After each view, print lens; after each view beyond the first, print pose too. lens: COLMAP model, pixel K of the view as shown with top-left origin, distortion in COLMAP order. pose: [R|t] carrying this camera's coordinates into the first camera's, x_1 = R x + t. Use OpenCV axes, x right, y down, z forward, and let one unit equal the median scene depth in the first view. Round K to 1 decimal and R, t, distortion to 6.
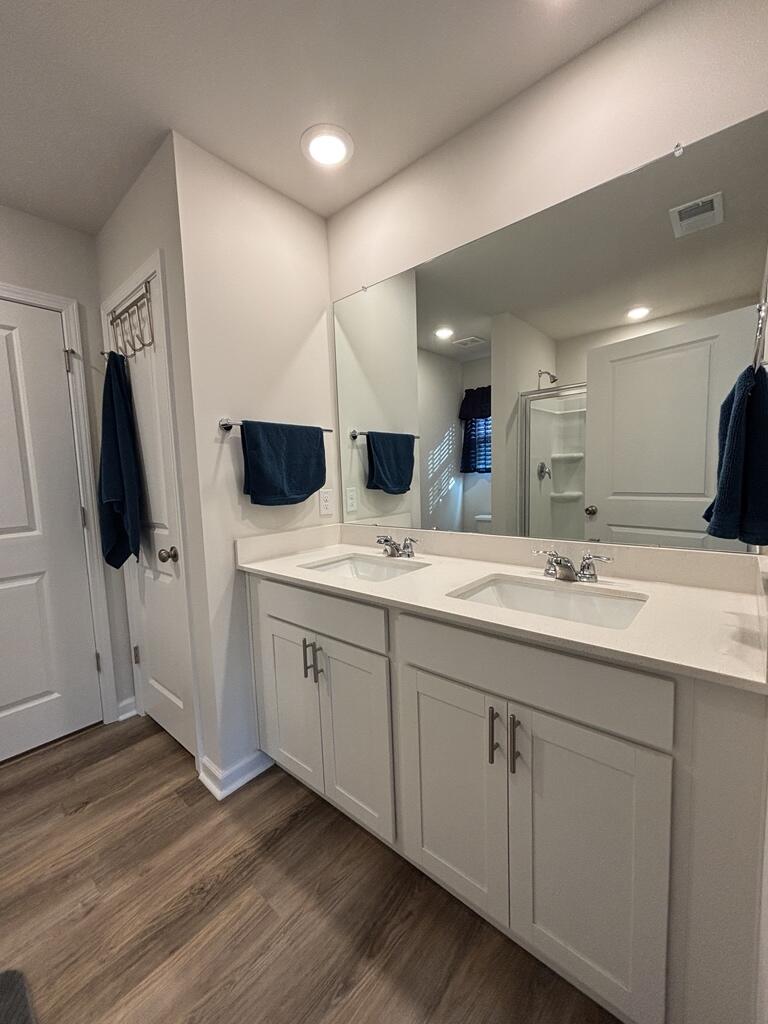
lens RADIAL K [[409.7, 0, 384.0], [0, 409.7, 512.0], [0, 0, 1]] dist [-0.001168, 0.000062]
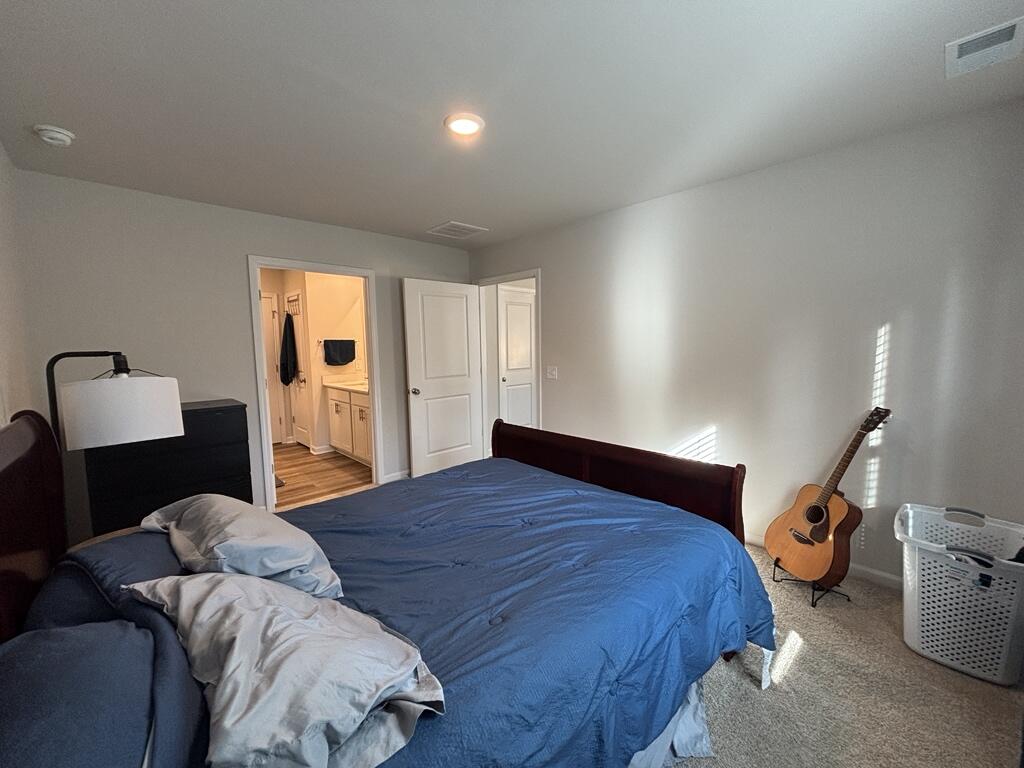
lens RADIAL K [[409.7, 0, 512.0], [0, 409.7, 384.0], [0, 0, 1]] dist [-0.001168, 0.000062]
pose [[0.995787, 0.031352, -0.086174, 1.318380], [-0.030497, 0.999472, 0.011226, 0.046035], [0.086480, -0.008551, 0.996217, -1.956164]]
